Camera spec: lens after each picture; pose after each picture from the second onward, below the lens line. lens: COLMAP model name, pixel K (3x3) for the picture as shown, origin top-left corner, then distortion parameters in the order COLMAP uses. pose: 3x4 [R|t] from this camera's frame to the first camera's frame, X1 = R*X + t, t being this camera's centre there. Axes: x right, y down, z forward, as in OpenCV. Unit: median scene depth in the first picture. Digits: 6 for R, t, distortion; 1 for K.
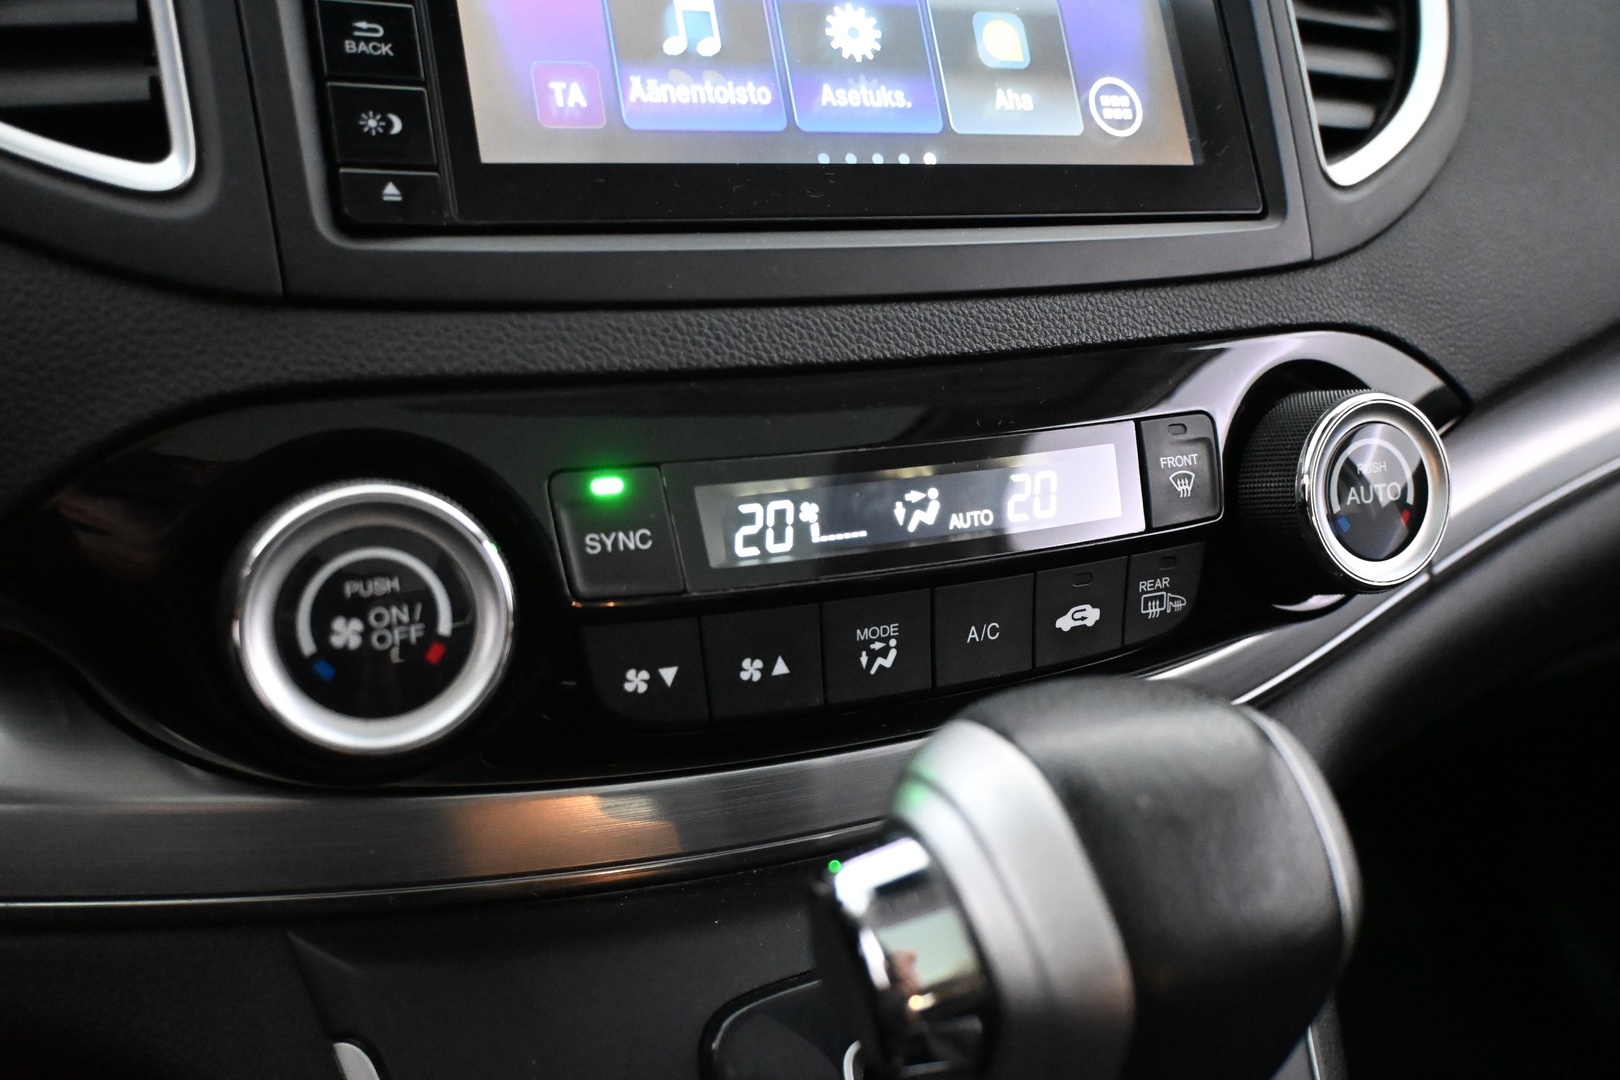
lens RADIAL K [[1372.6, 0, 801.8], [0, 1372.6, 542.8], [0, 0, 1]] dist [0.008007, 0.004615]
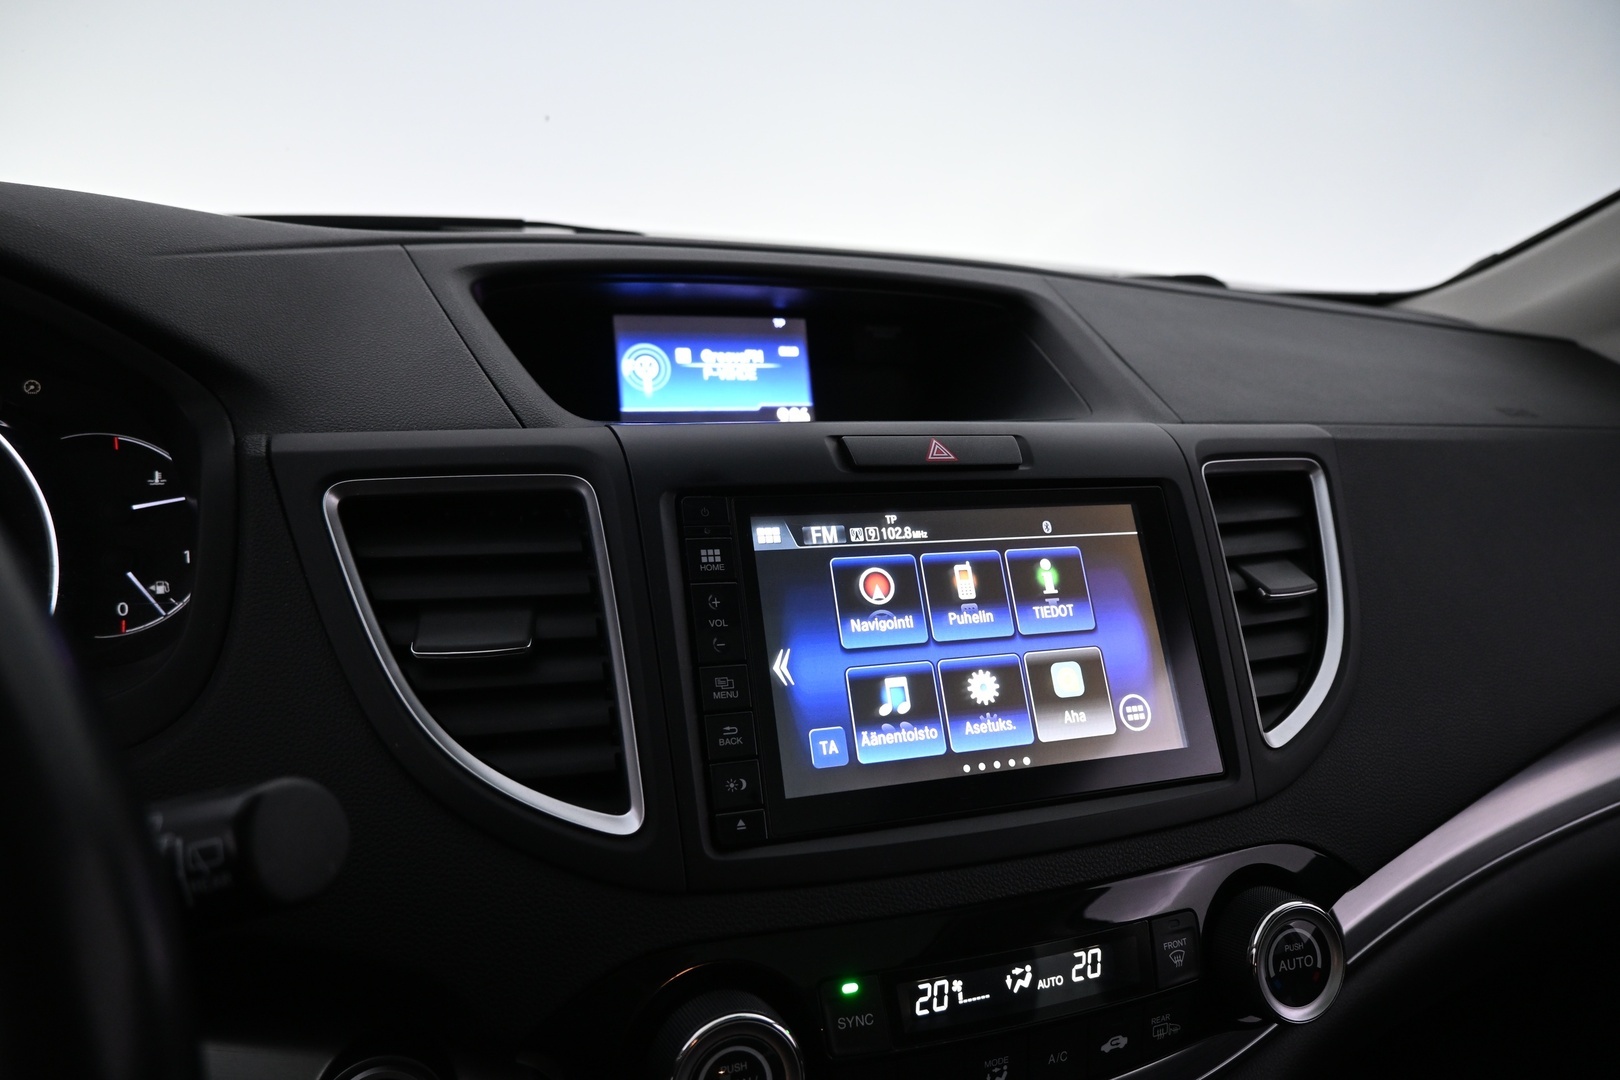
lens RADIAL K [[1124.0, 0, 810.0], [0, 1124.0, 540.0], [0, 0, 1]] dist [0.007752, 0.002275]
pose [[0.998135, 0.025464, -0.055477, -0.116851], [-0.032118, 0.991941, -0.122563, -0.404420], [0.051909, 0.124116, 0.990909, -0.490604]]
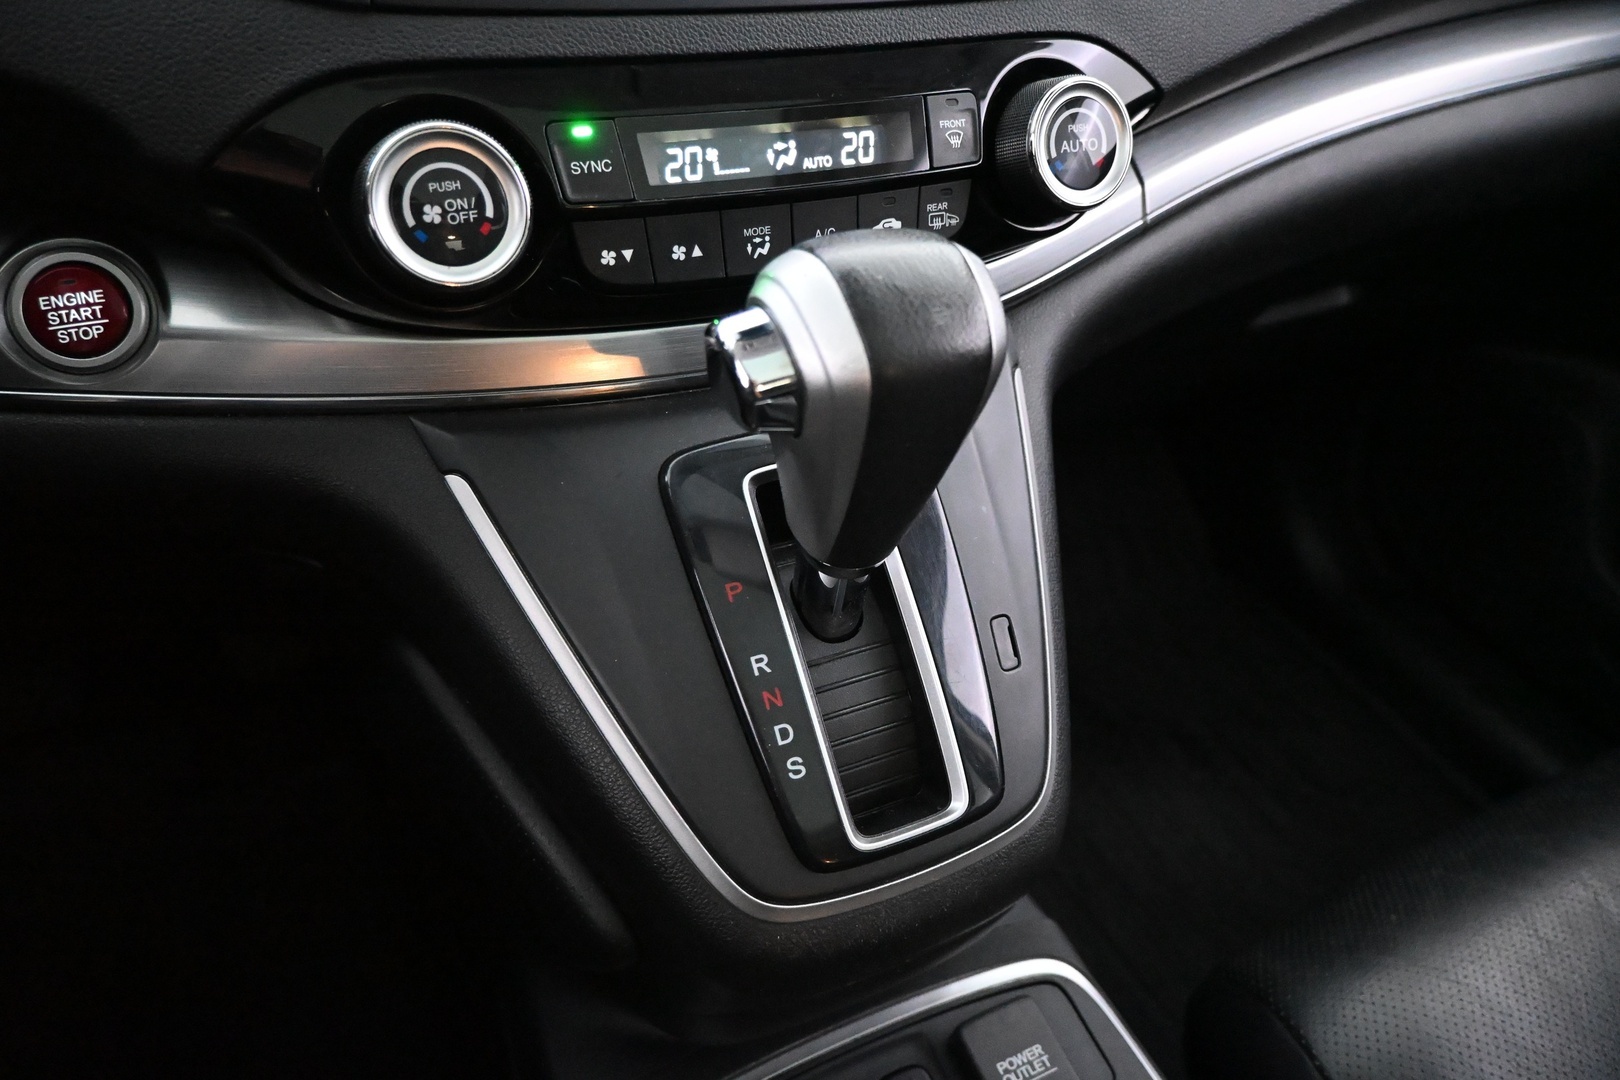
lens RADIAL K [[1124.0, 0, 810.0], [0, 1124.0, 540.0], [0, 0, 1]] dist [0.007752, 0.002275]
pose [[0.999112, -0.030284, 0.029306, 0.067920], [0.023550, 0.977914, 0.207676, 0.148186], [-0.034948, -0.206802, 0.977759, -0.378101]]
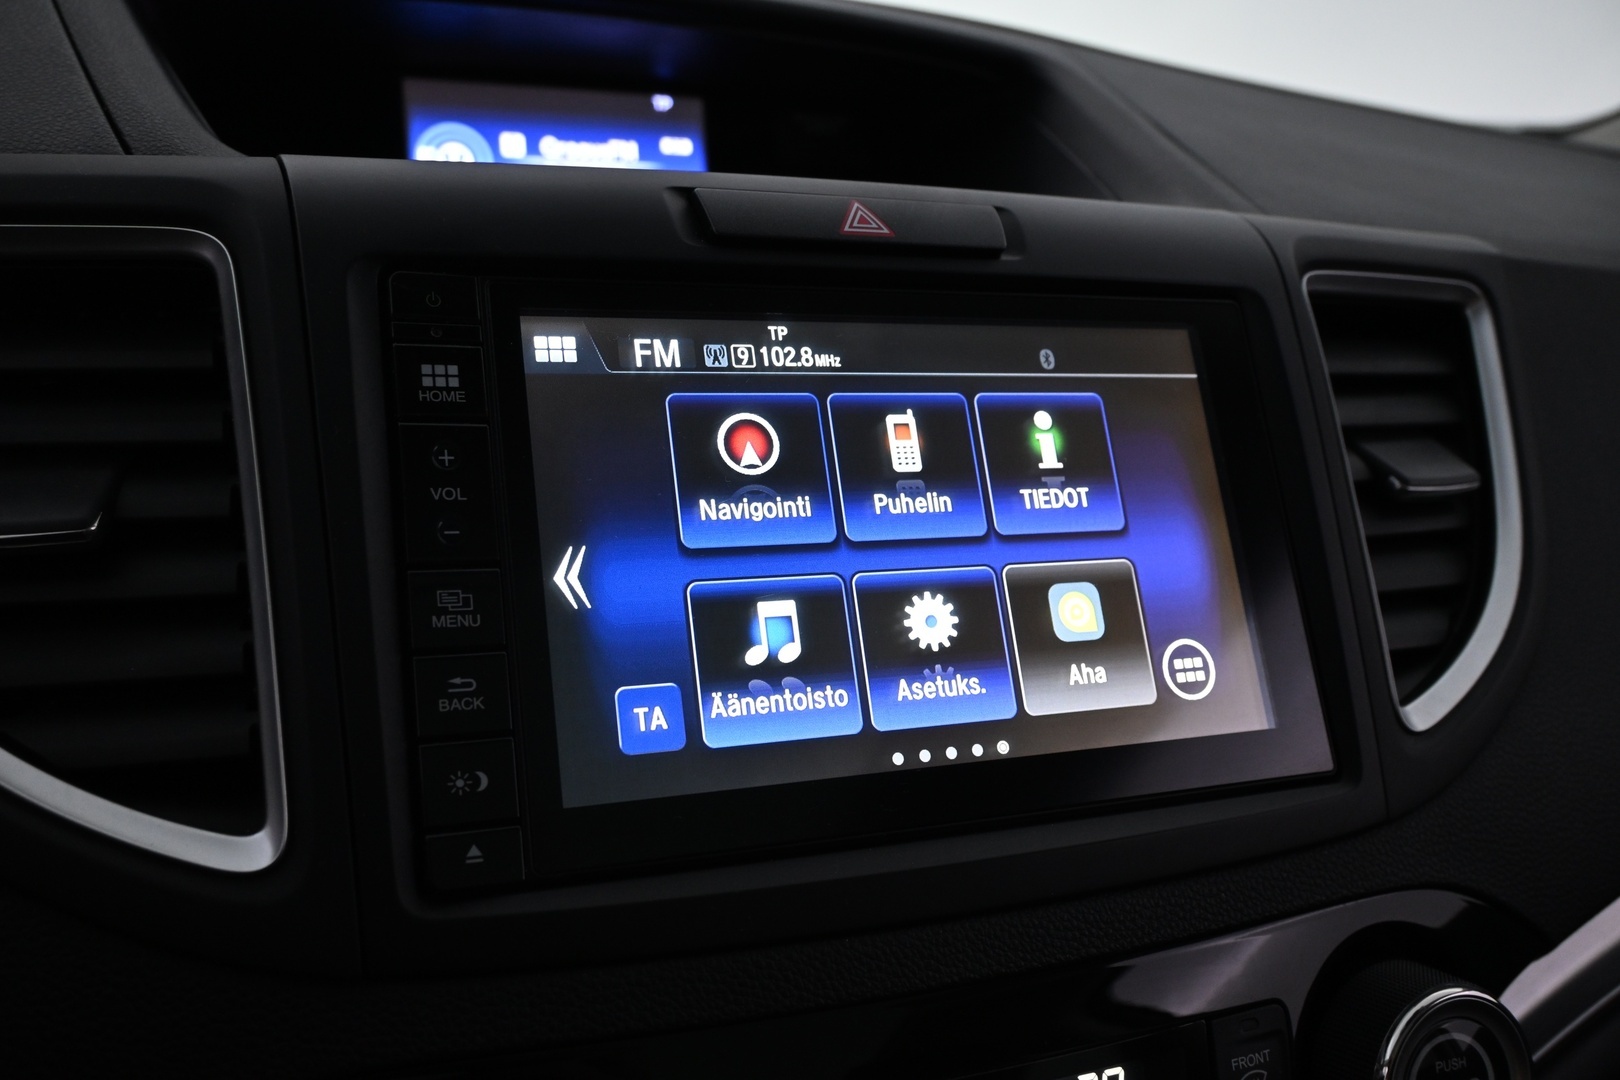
lens RADIAL K [[1372.6, 0, 801.8], [0, 1372.6, 542.8], [0, 0, 1]] dist [0.008007, 0.004615]
pose [[0.998479, 0.036653, -0.041184, -0.019822], [-0.040327, 0.994920, -0.092240, -0.357533], [0.037594, 0.093760, 0.994885, -0.024149]]
